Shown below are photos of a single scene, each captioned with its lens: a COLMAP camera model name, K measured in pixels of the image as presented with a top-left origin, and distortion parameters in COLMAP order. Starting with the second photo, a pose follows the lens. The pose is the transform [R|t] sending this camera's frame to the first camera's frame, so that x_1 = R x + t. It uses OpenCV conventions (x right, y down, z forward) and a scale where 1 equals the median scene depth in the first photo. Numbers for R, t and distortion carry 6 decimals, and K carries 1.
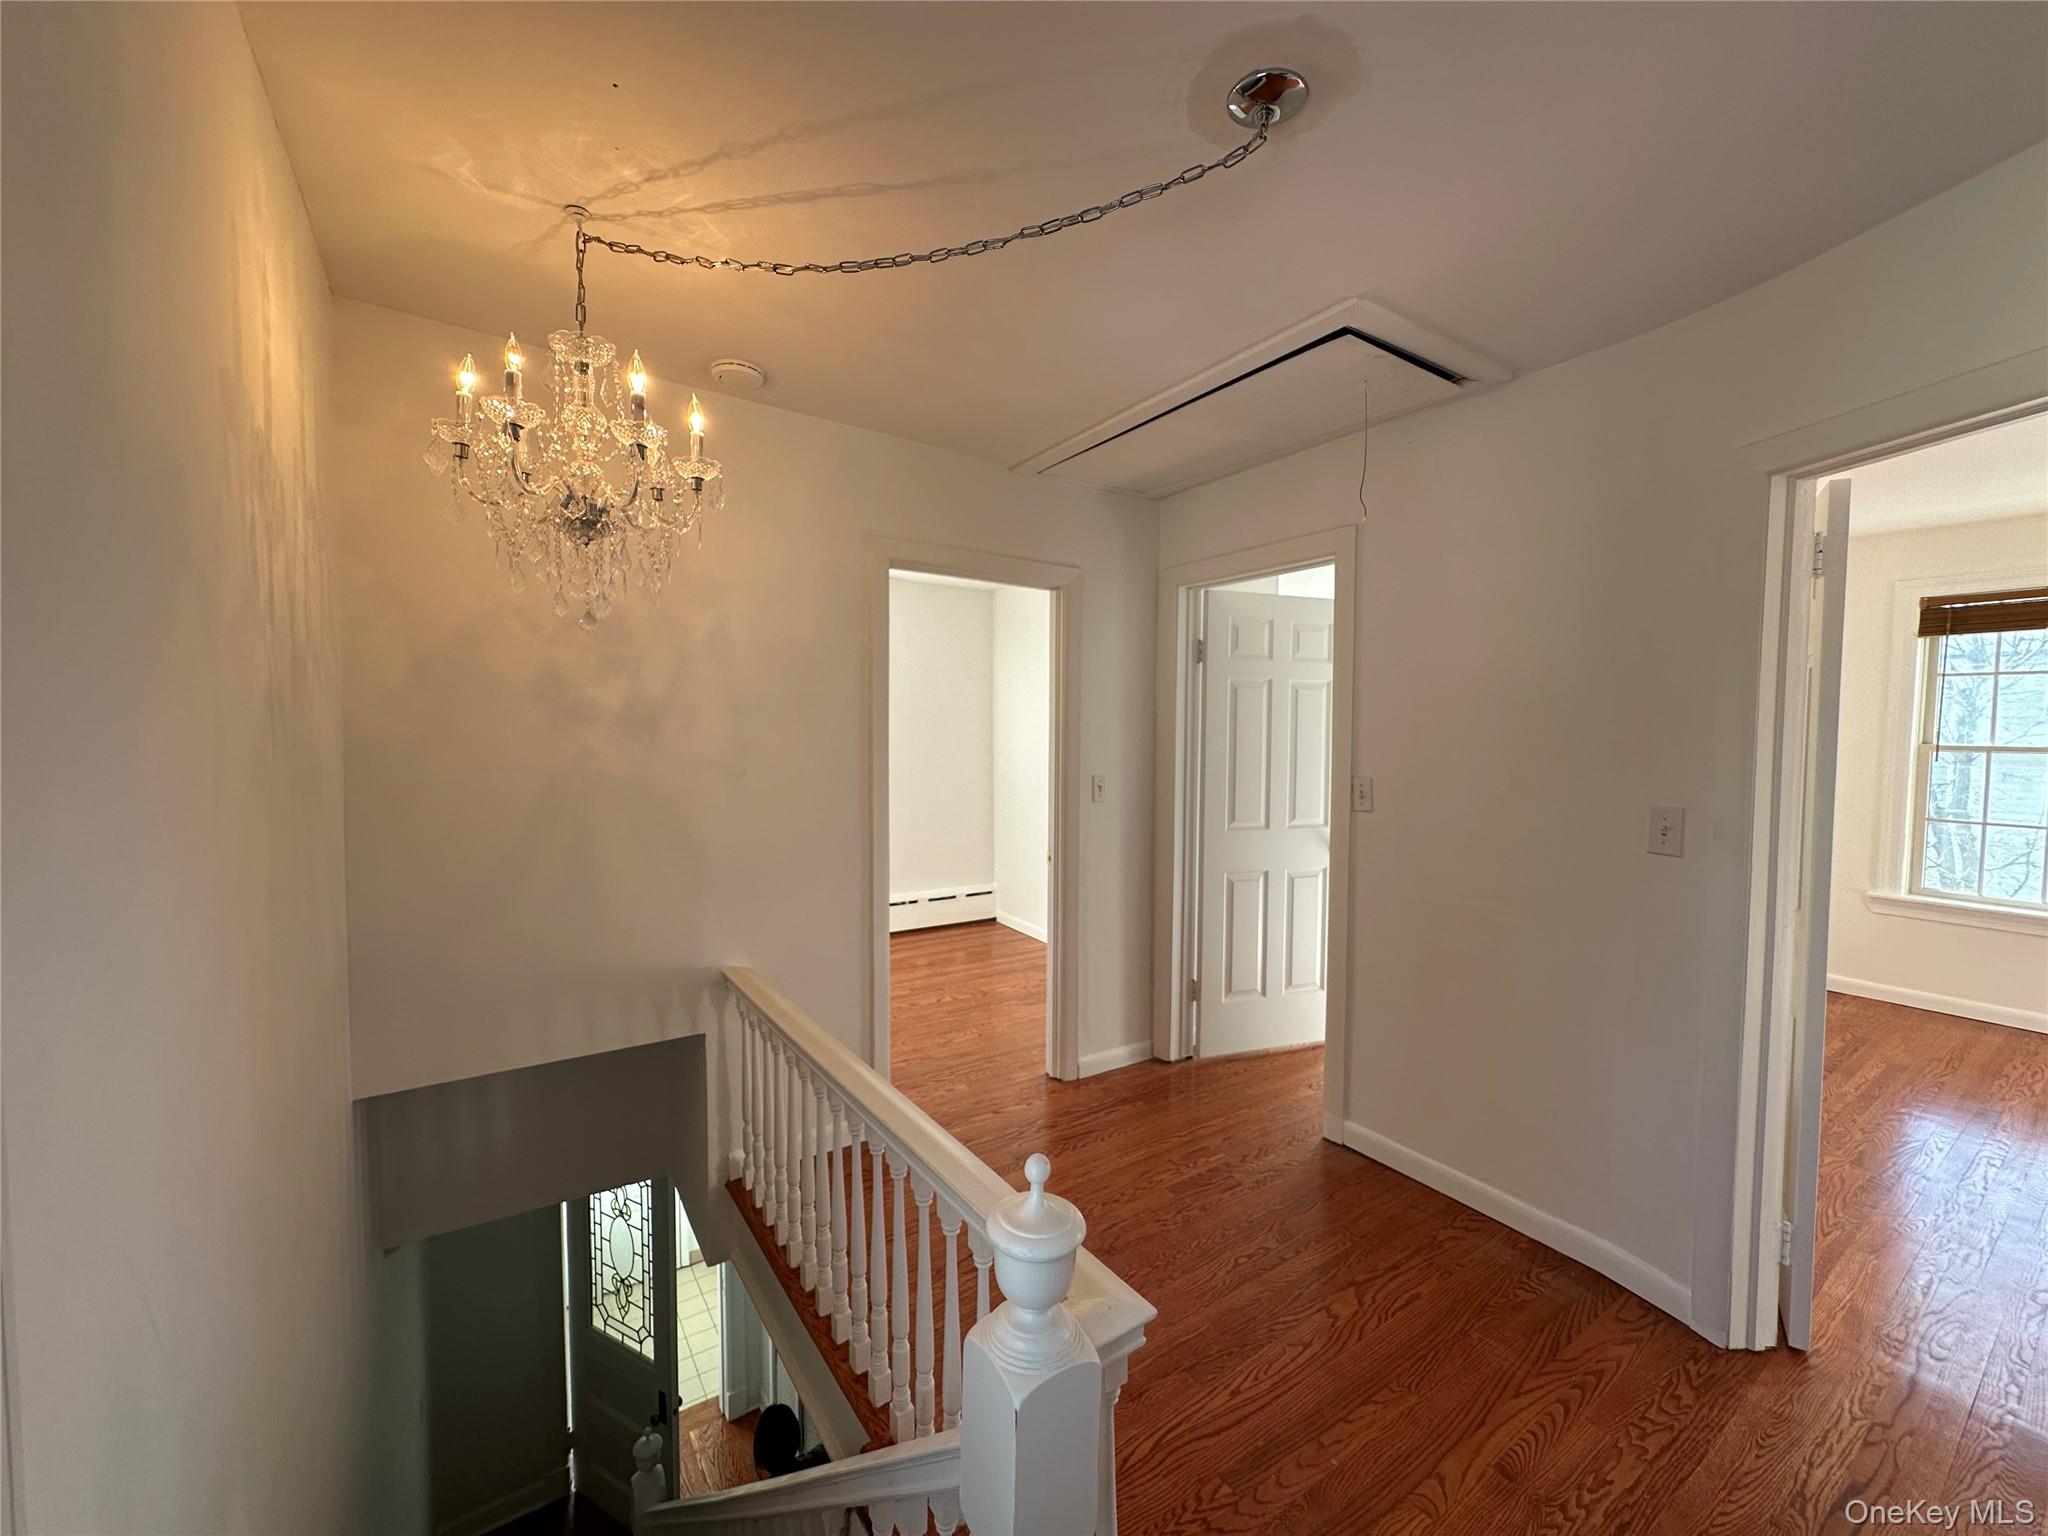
lens RADIAL K [[818.5, 0, 1025.9], [0, 818.5, 764.0], [0, 0, 1]] dist [-0.007686, 0.001004]
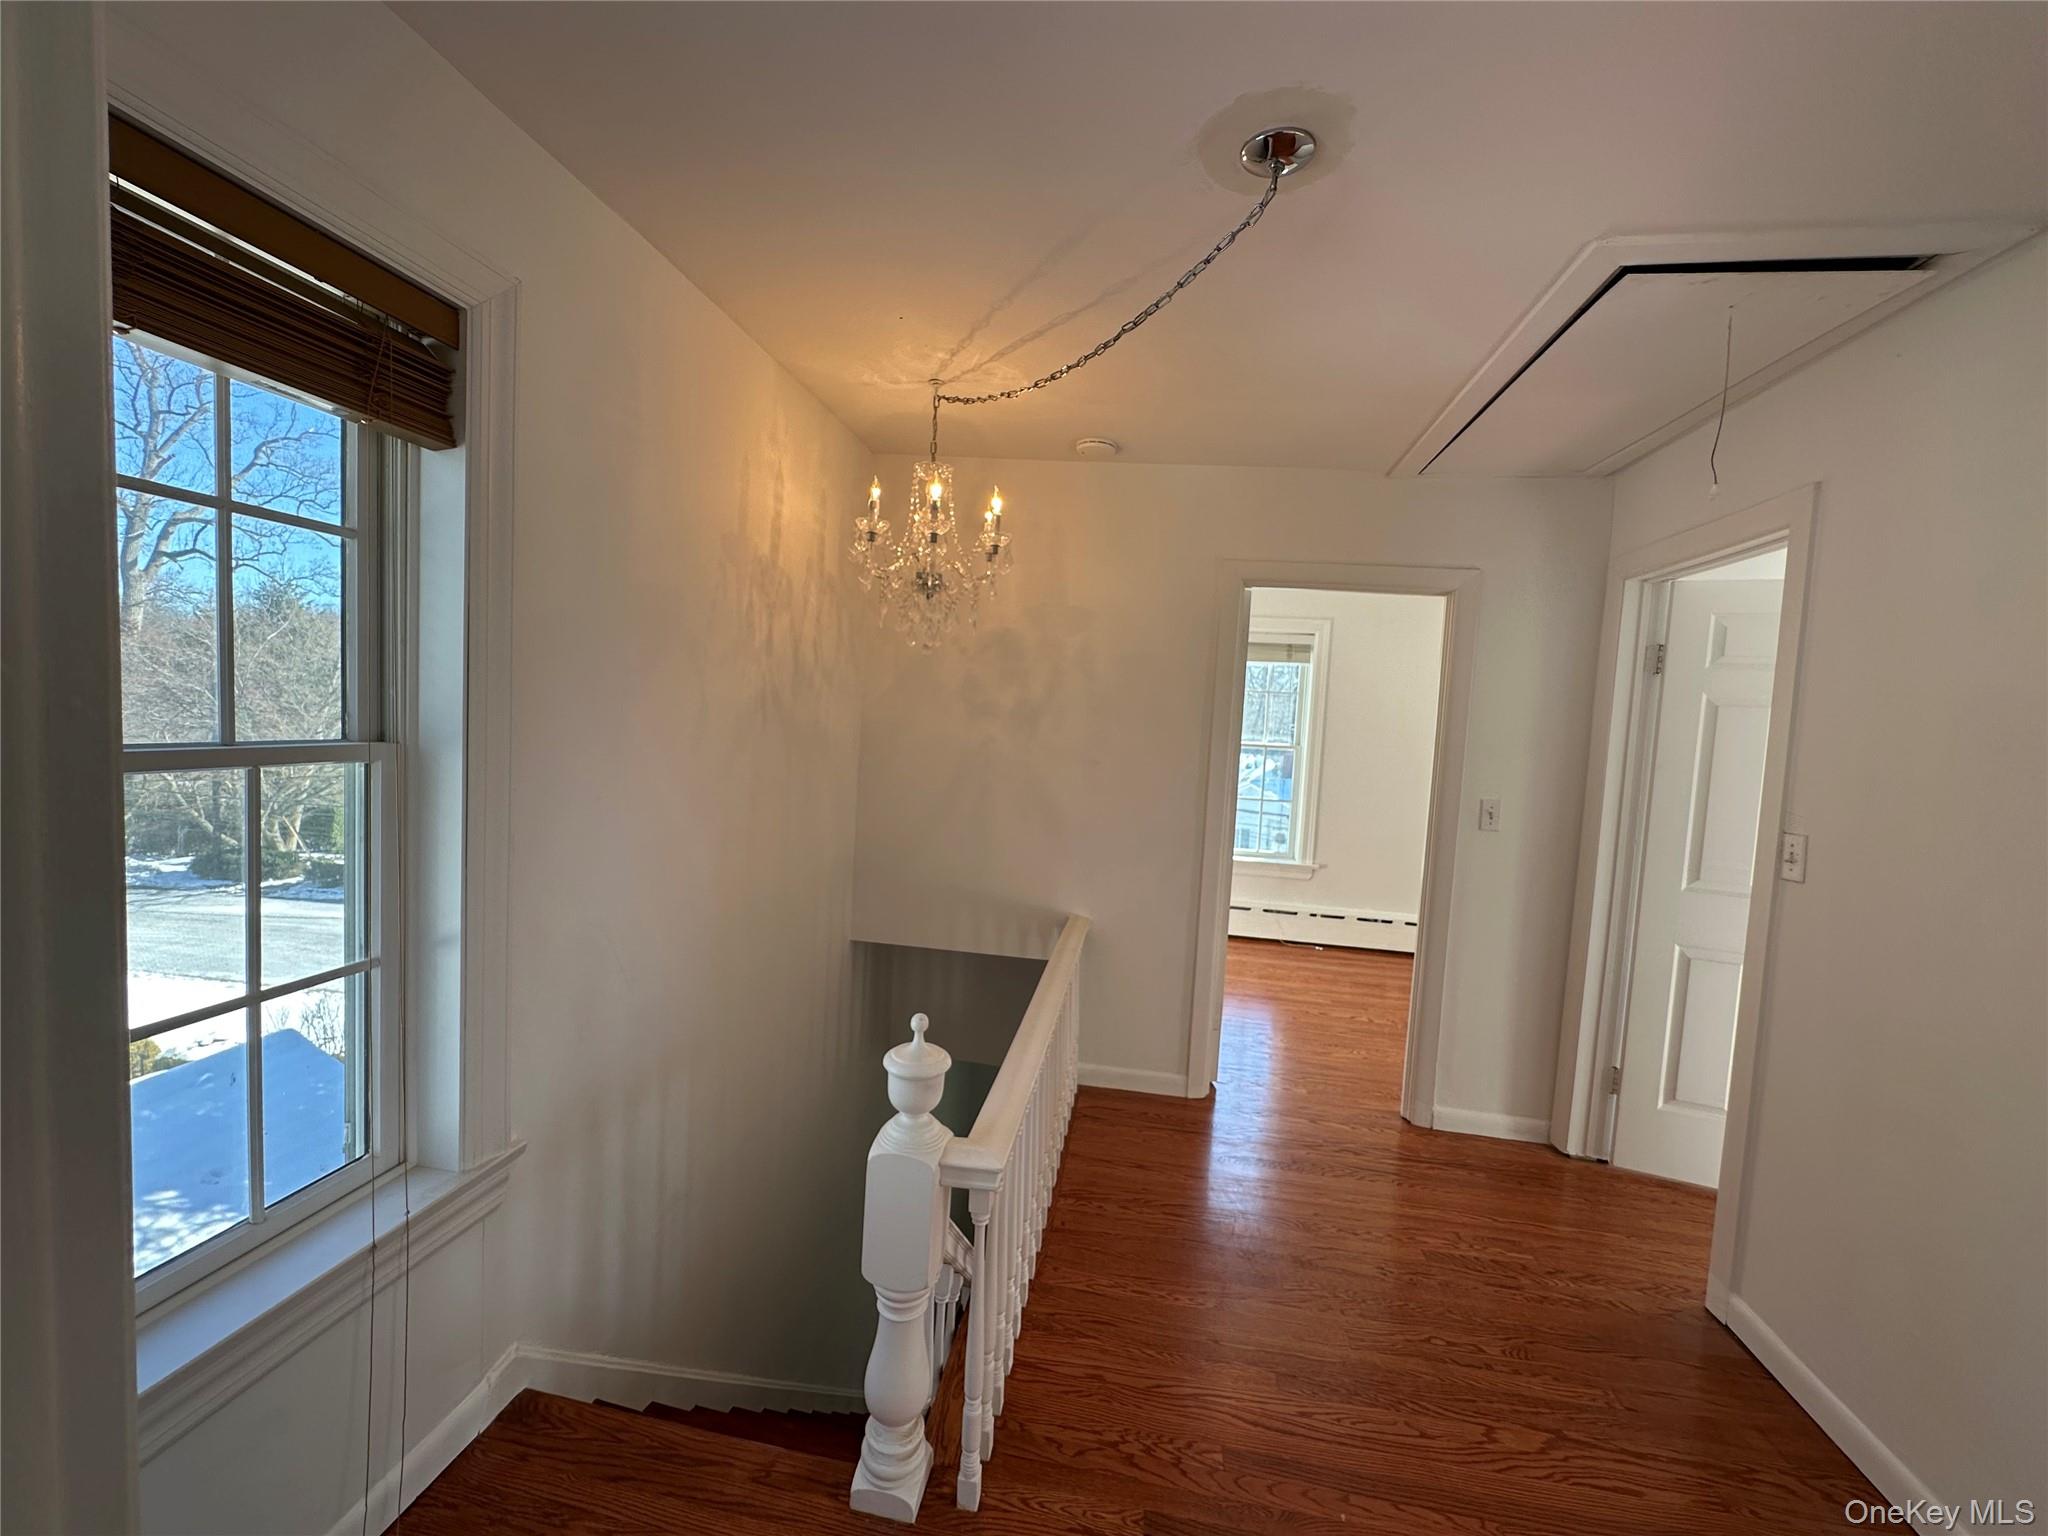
lens RADIAL K [[818.5, 0, 1025.9], [0, 818.5, 764.0], [0, 0, 1]] dist [-0.007686, 0.001004]
pose [[0.729741, 0.074785, -0.679621, 0.442613], [-0.080222, 0.996500, 0.023517, -0.008472], [0.679001, 0.037359, 0.733186, 0.010887]]
